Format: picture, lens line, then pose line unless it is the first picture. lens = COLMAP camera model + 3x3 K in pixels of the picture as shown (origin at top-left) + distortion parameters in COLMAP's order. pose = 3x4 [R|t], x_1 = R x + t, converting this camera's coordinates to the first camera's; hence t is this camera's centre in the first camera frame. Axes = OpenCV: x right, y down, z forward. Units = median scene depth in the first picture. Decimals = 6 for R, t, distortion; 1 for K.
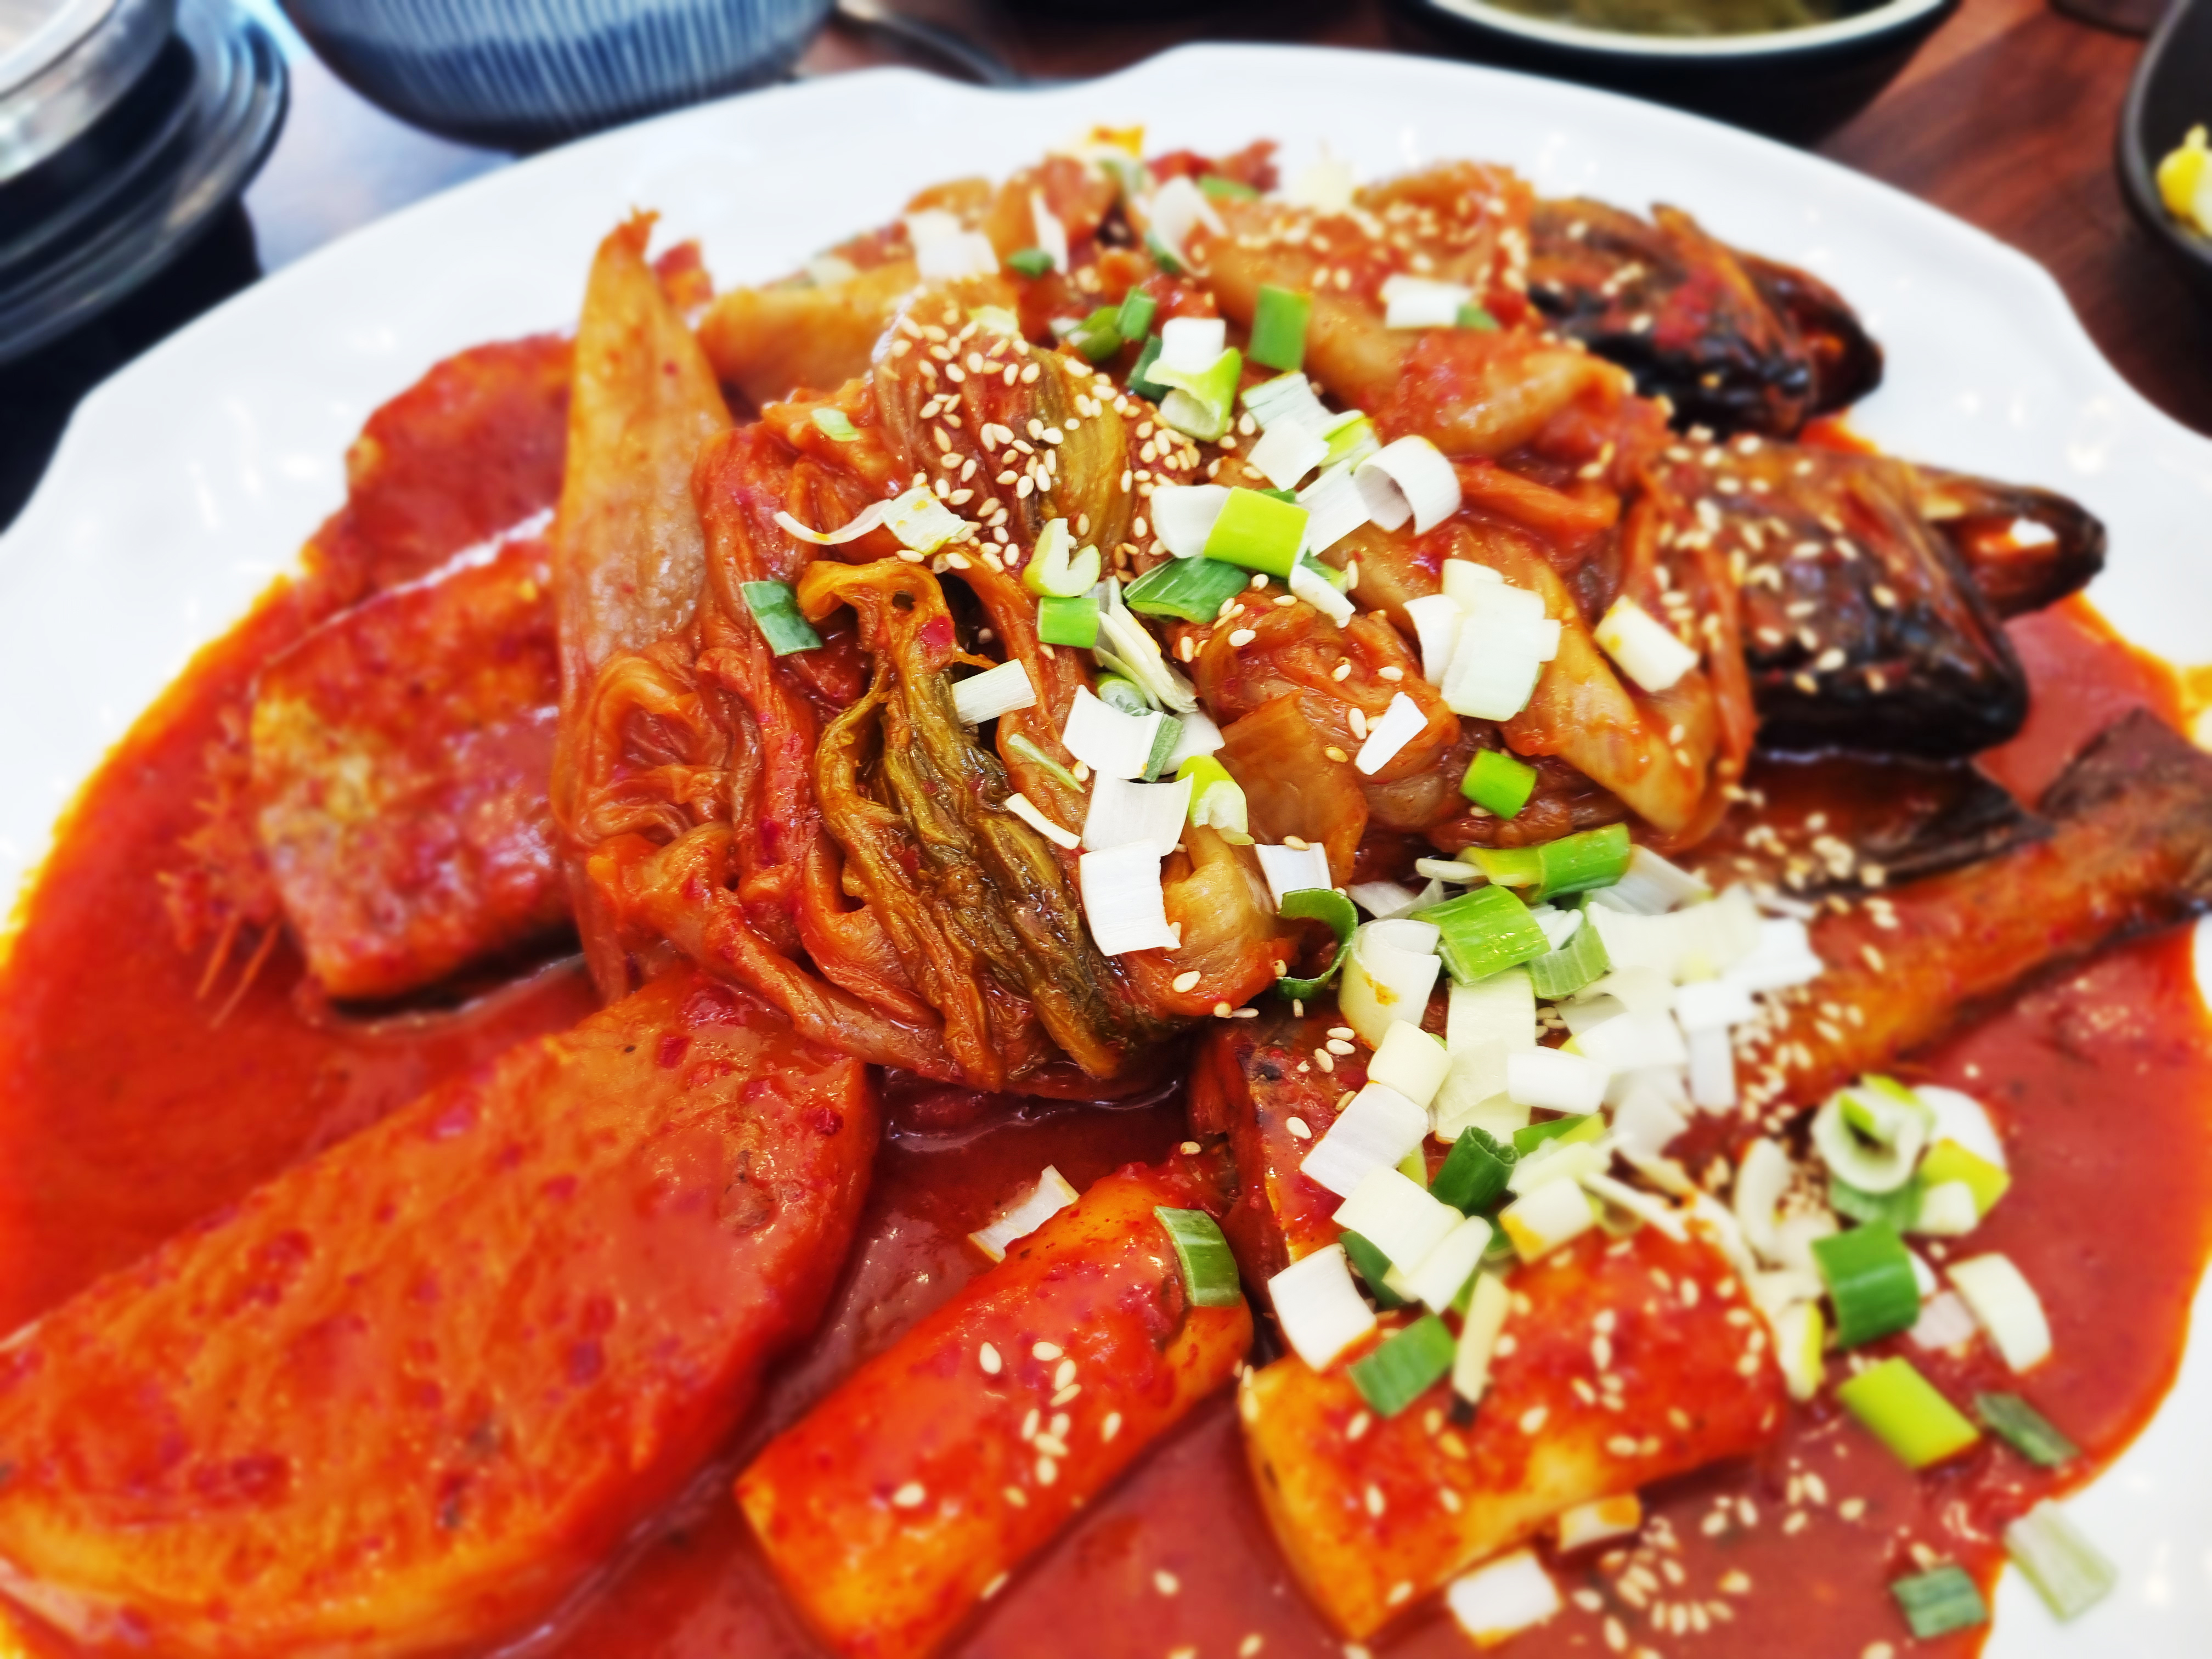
lens RADIAL K [[1694.5, 0, 1106.0], [0, 1694.5, 829.5], [0, 0, 1]] dist [0.001626, -0.001802]
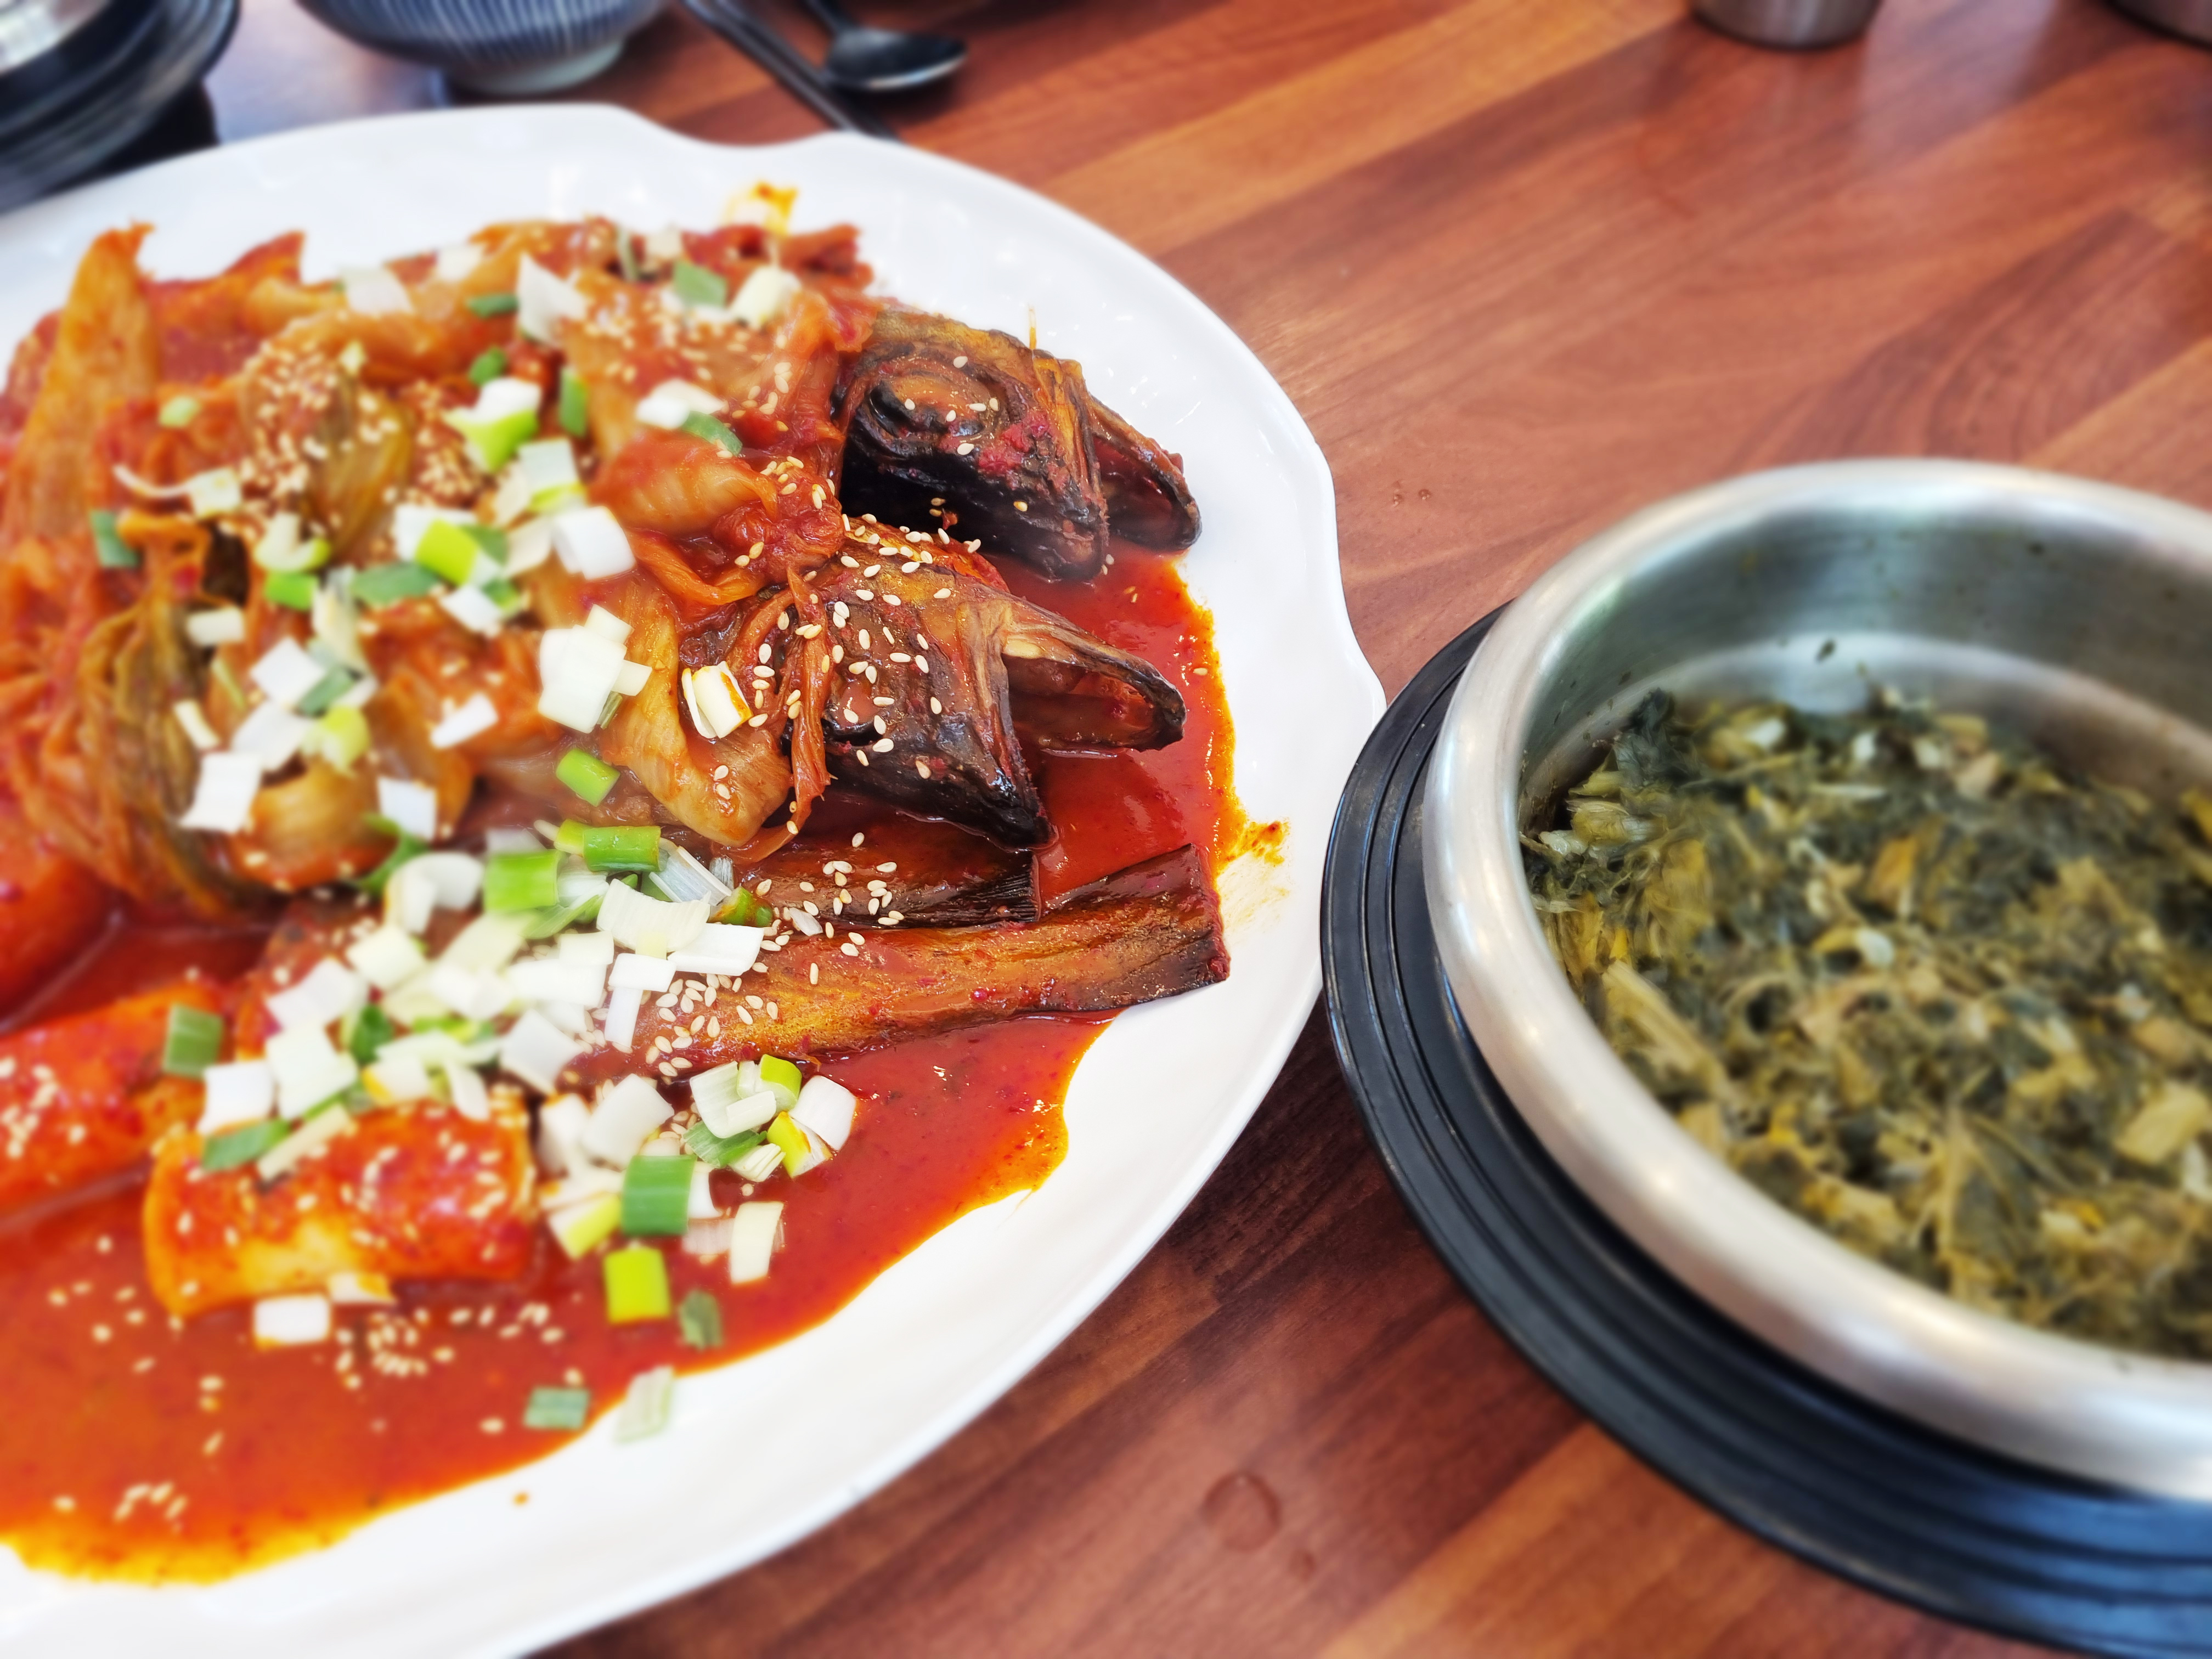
lens RADIAL K [[1652.4, 0, 1106.0], [0, 1652.4, 829.5], [0, 0, 1]] dist [-0.007555, 0.005056]
pose [[0.962266, 0.237220, -0.133310, 0.831435], [-0.230815, 0.971031, 0.061833, -0.166581], [0.144116, -0.028730, 0.989144, -0.230782]]
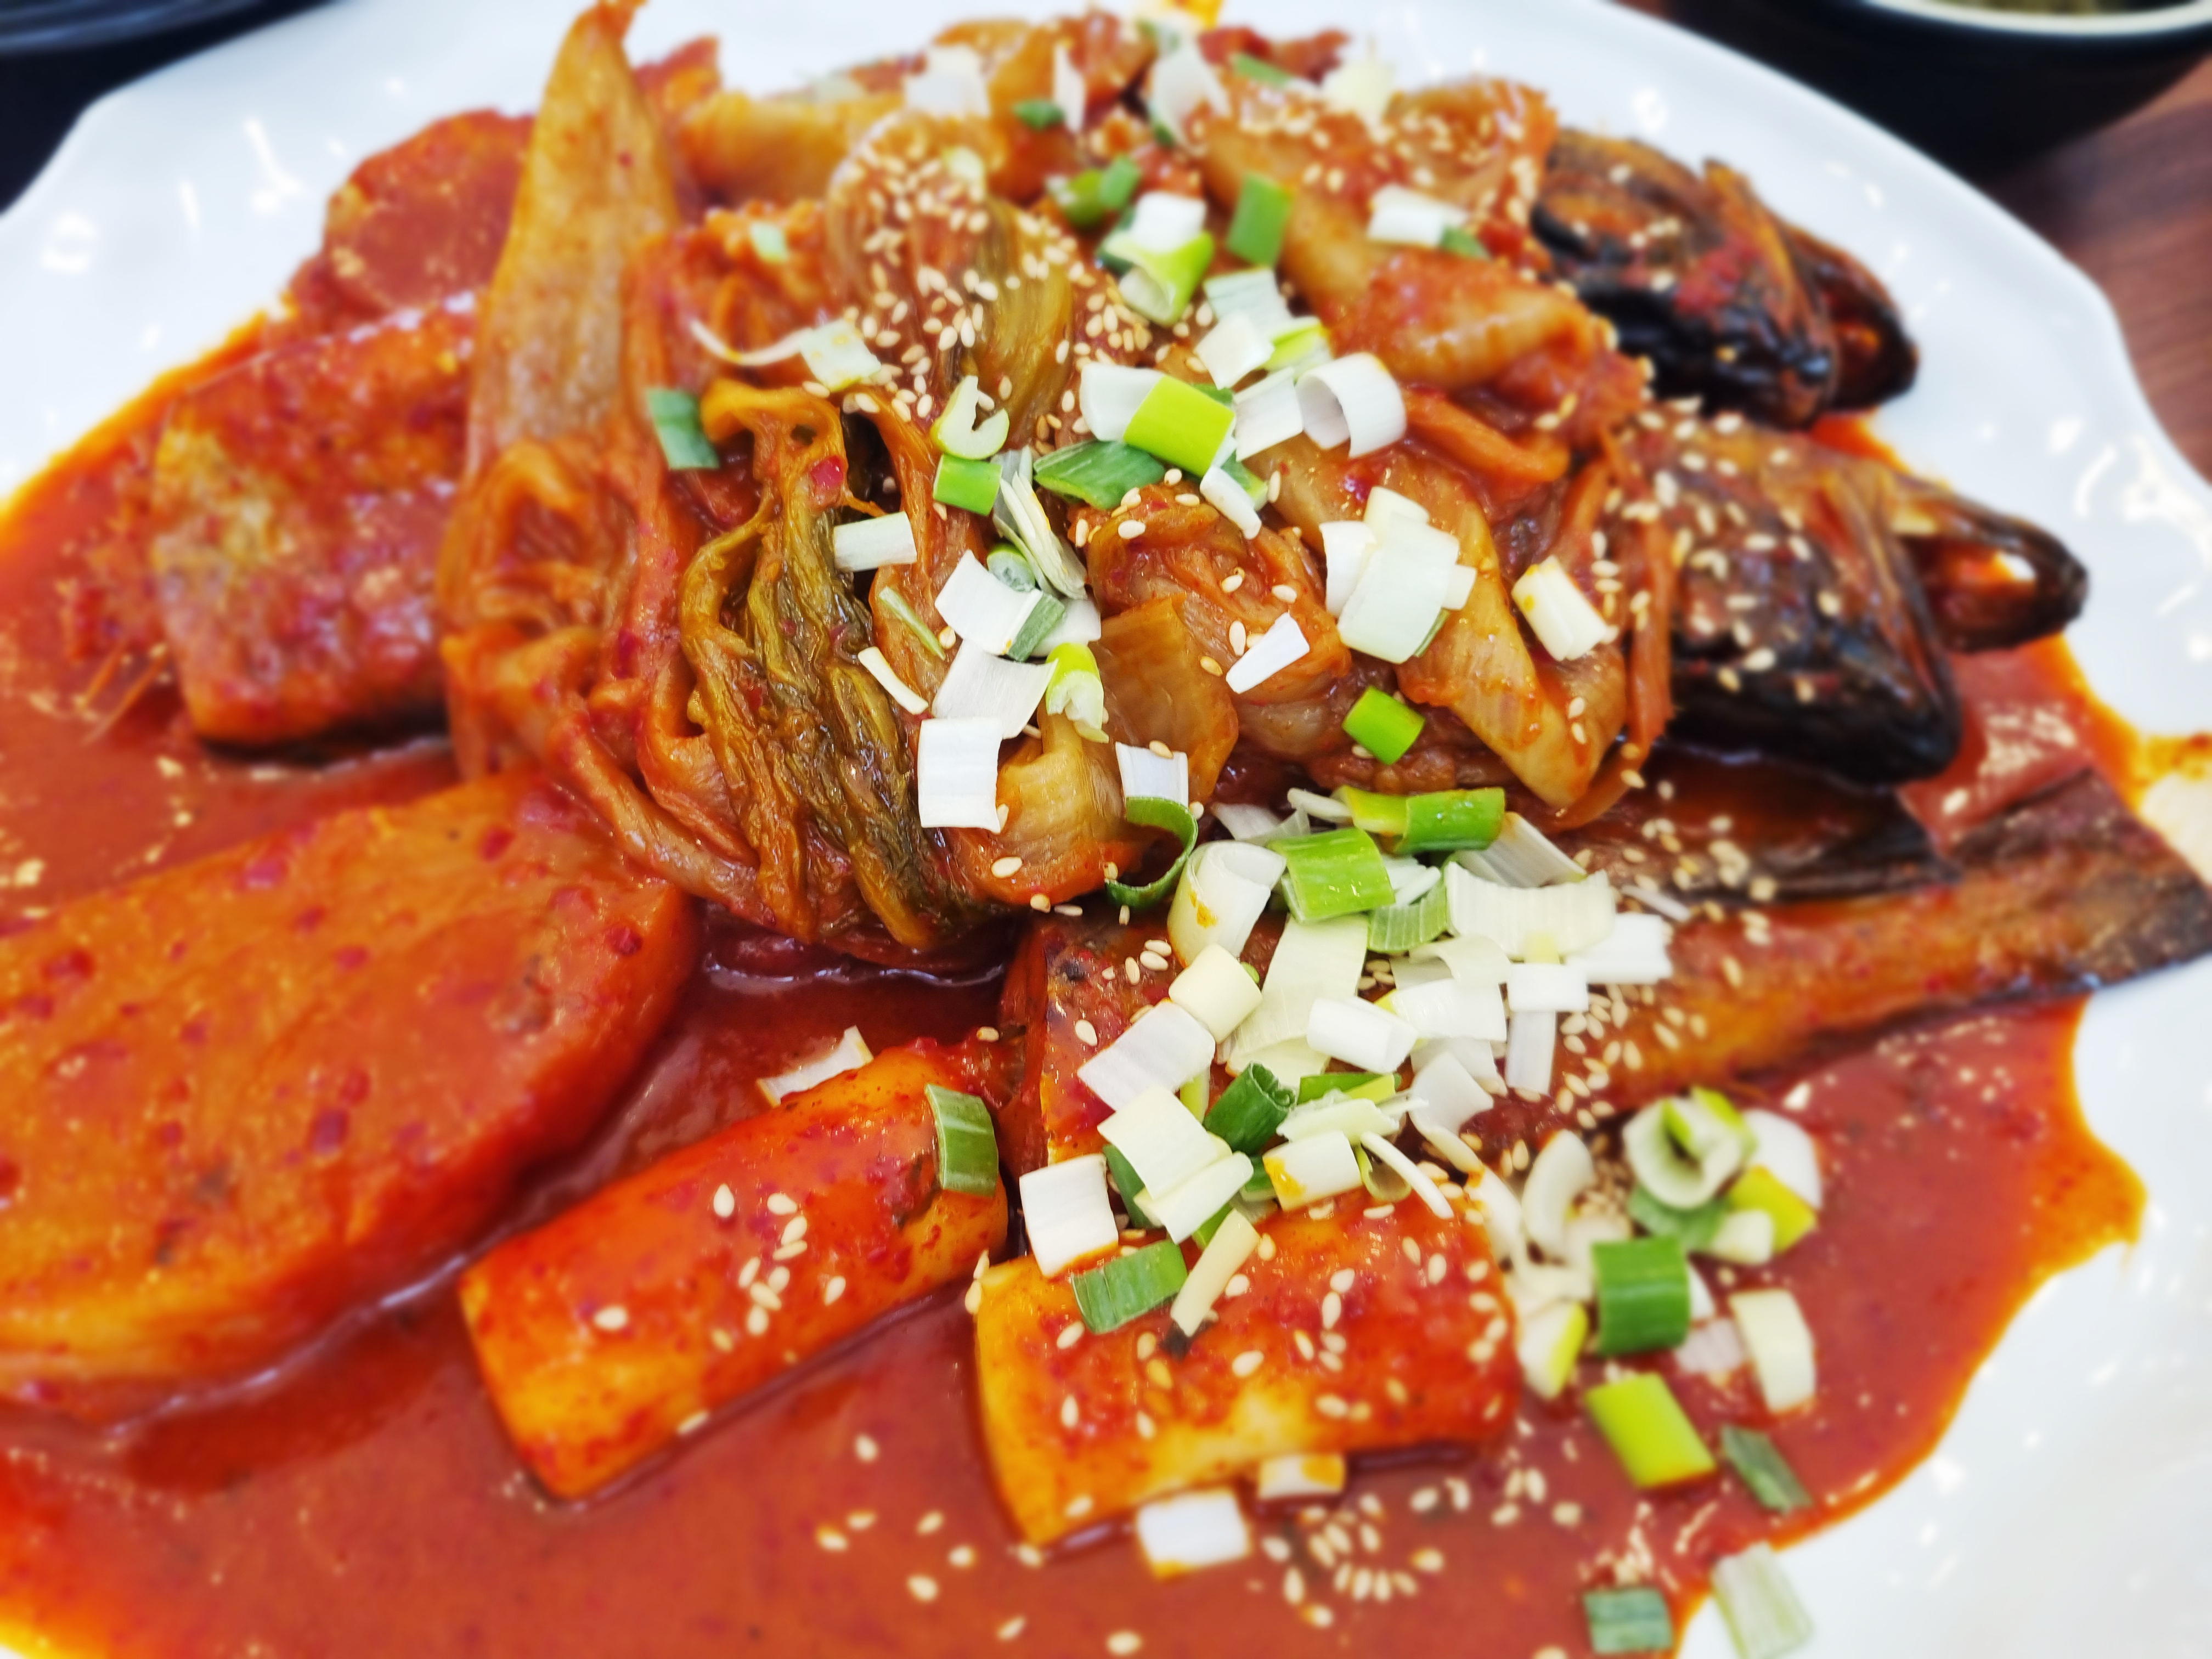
lens RADIAL K [[1696.4, 0, 1103.2], [0, 1696.4, 807.6], [0, 0, 1]] dist [0.002648, 0.001793]
pose [[0.983647, 0.175592, -0.040080, 0.125131], [-0.173333, 0.983369, 0.054230, -0.006252], [0.048936, -0.046396, 0.997724, 0.023656]]
